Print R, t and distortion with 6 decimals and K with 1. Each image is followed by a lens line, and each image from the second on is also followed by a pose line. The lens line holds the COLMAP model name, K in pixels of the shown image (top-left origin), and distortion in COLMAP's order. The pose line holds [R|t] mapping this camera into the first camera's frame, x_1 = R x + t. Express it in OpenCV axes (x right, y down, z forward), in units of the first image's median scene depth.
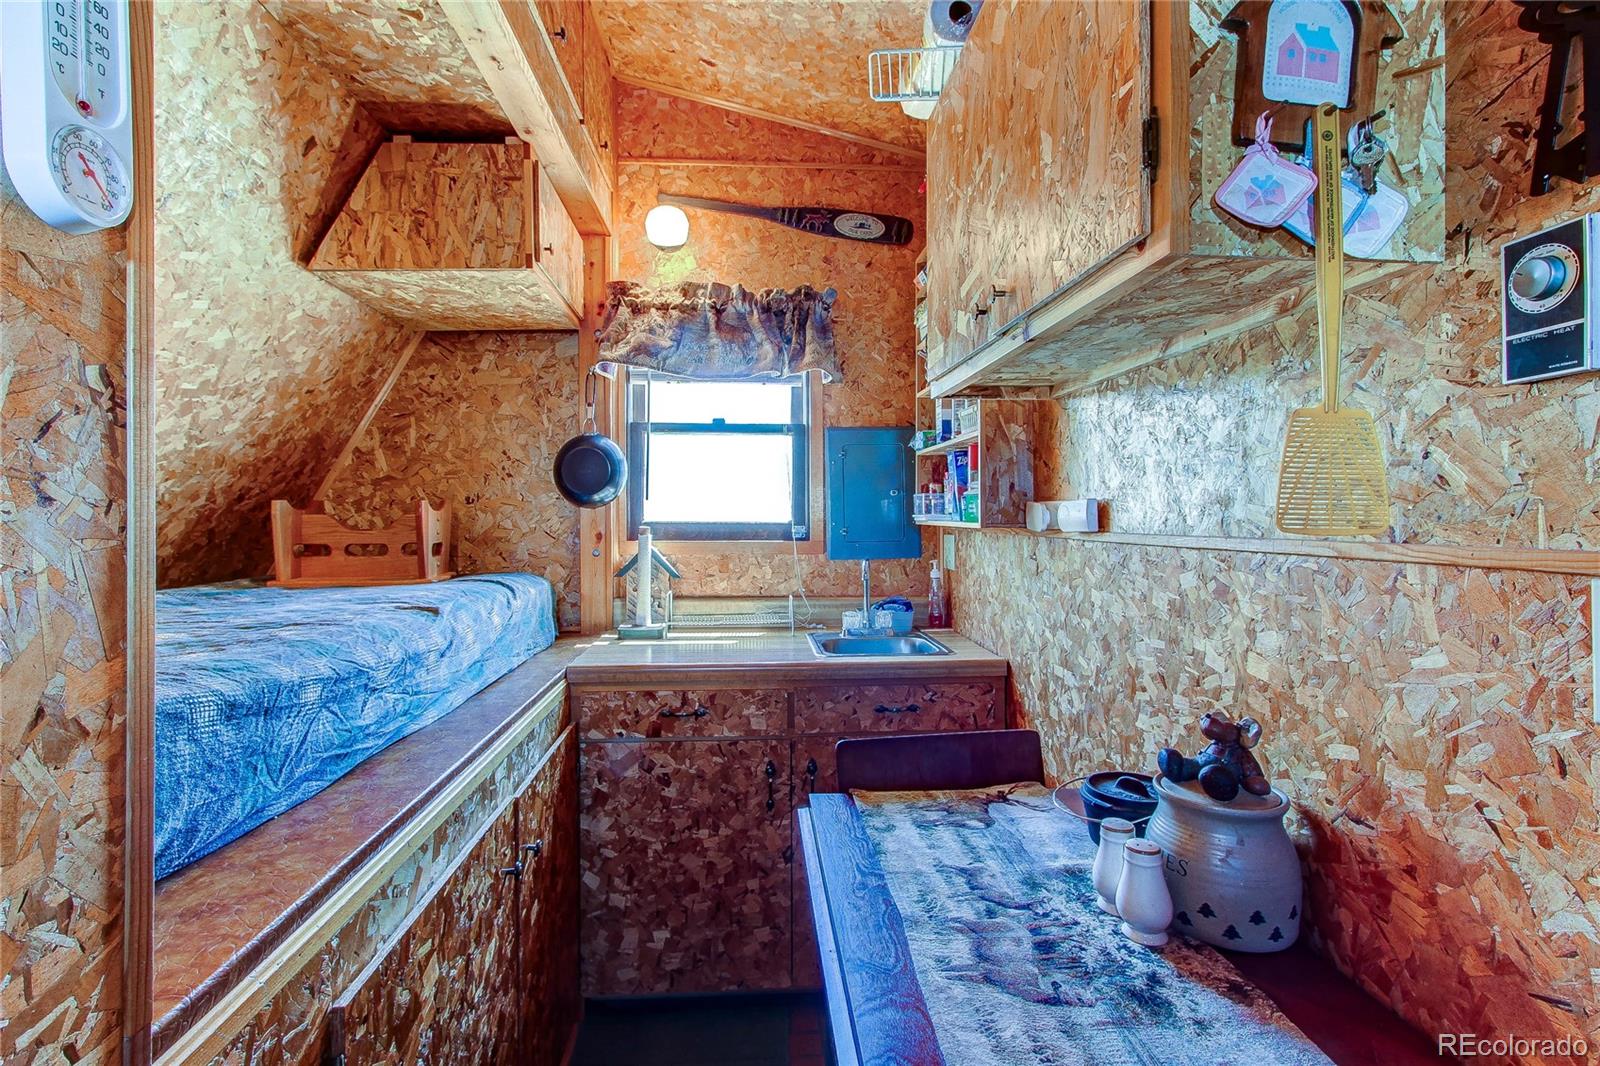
lens RADIAL K [[759.6, 0, 796.3], [0, 759.6, 500.6], [0, 0, 1]] dist [-0.001812, 0.001179]
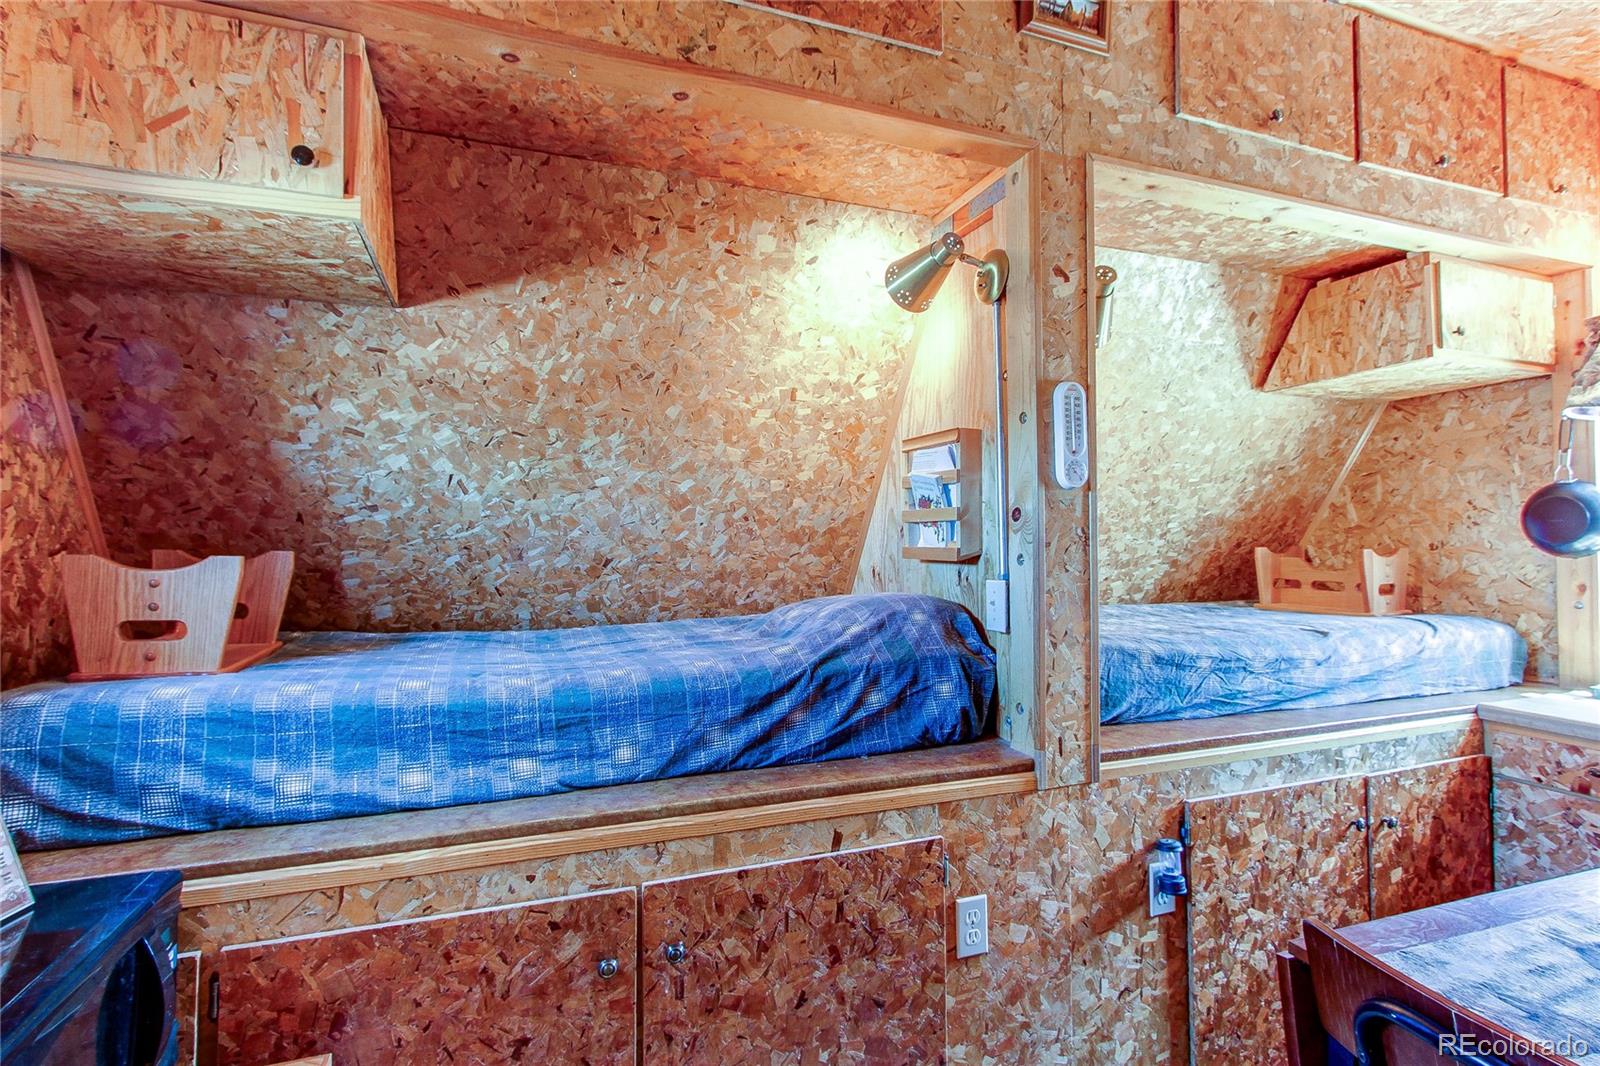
lens RADIAL K [[775.8, 0, 789.1], [0, 775.8, 523.4], [0, 0, 1]] dist [-0.002955, 0.001003]
pose [[0.298186, -0.009140, -0.954464, 0.479588], [0.011262, 0.999918, -0.006057, -0.050278], [0.954441, -0.008943, 0.298264, -0.299955]]
